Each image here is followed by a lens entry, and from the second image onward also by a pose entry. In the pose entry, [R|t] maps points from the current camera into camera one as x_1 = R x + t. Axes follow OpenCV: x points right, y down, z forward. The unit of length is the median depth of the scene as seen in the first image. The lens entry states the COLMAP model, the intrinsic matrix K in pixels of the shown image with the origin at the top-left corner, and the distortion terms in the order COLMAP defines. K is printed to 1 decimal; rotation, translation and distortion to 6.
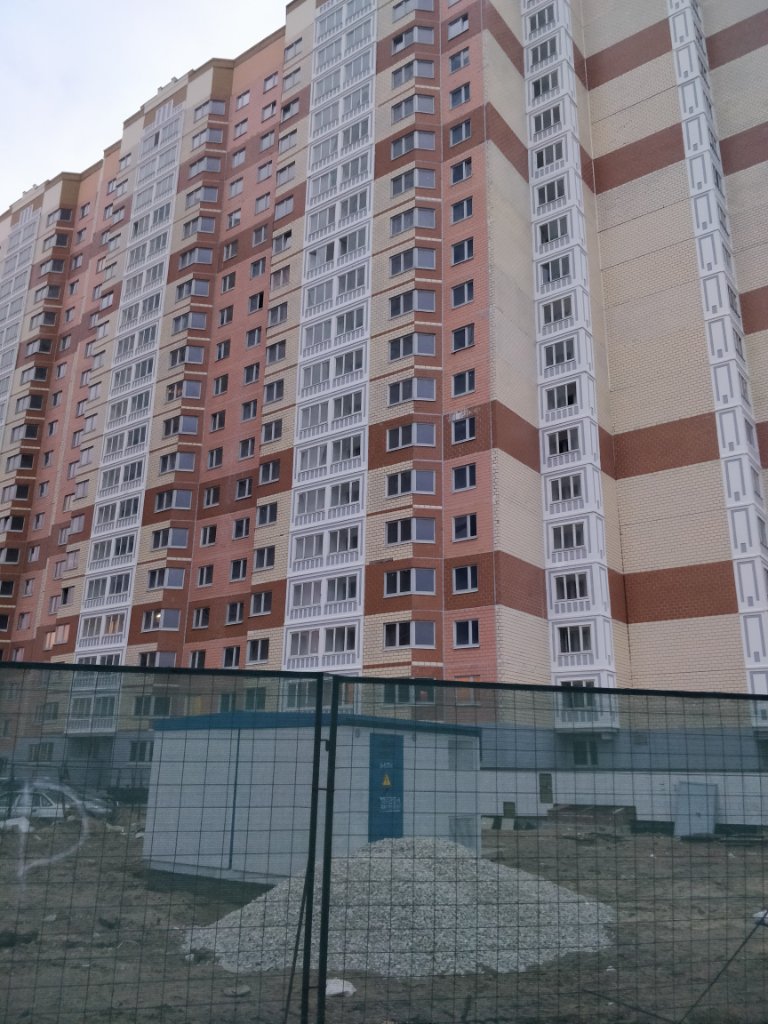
lens RADIAL K [[844.4, 0, 377.7], [0, 844.4, 503.2], [0, 0, 1]] dist [0.080775, -0.132496]
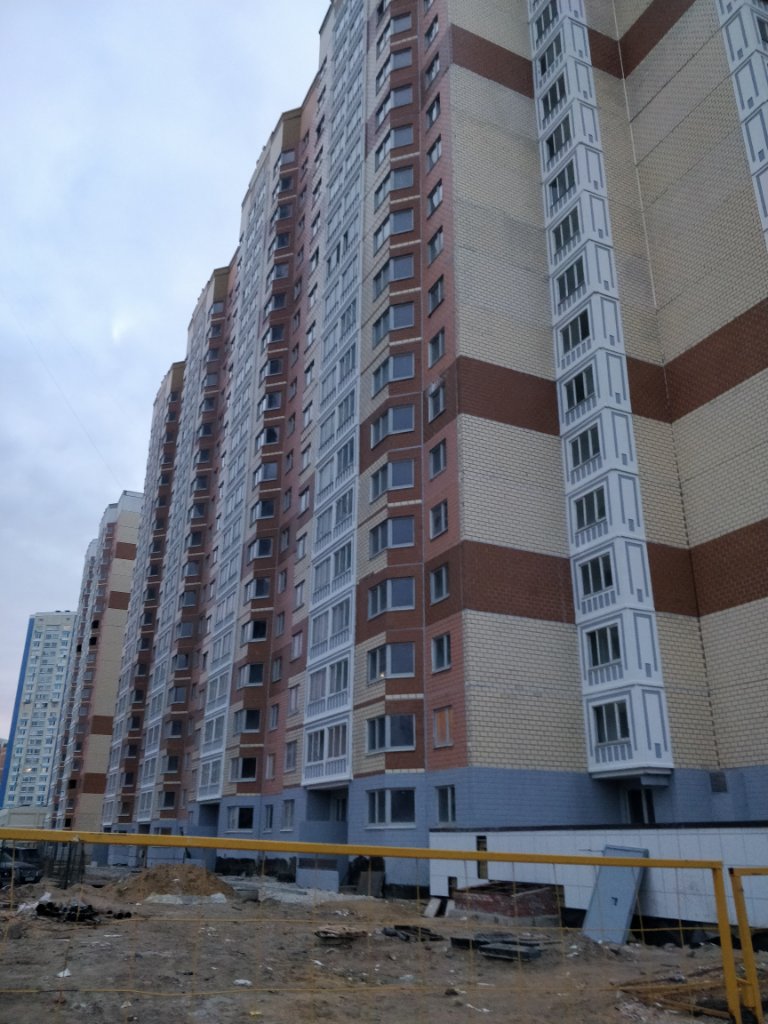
lens RADIAL K [[844.4, 0, 364.8], [0, 844.4, 496.3], [0, 0, 1]] dist [0.080775, -0.132496]
pose [[0.885948, -0.182888, -0.426201, 0.354858], [0.146252, 0.982247, -0.117479, 0.083551], [0.440120, 0.041748, 0.896968, 0.236604]]
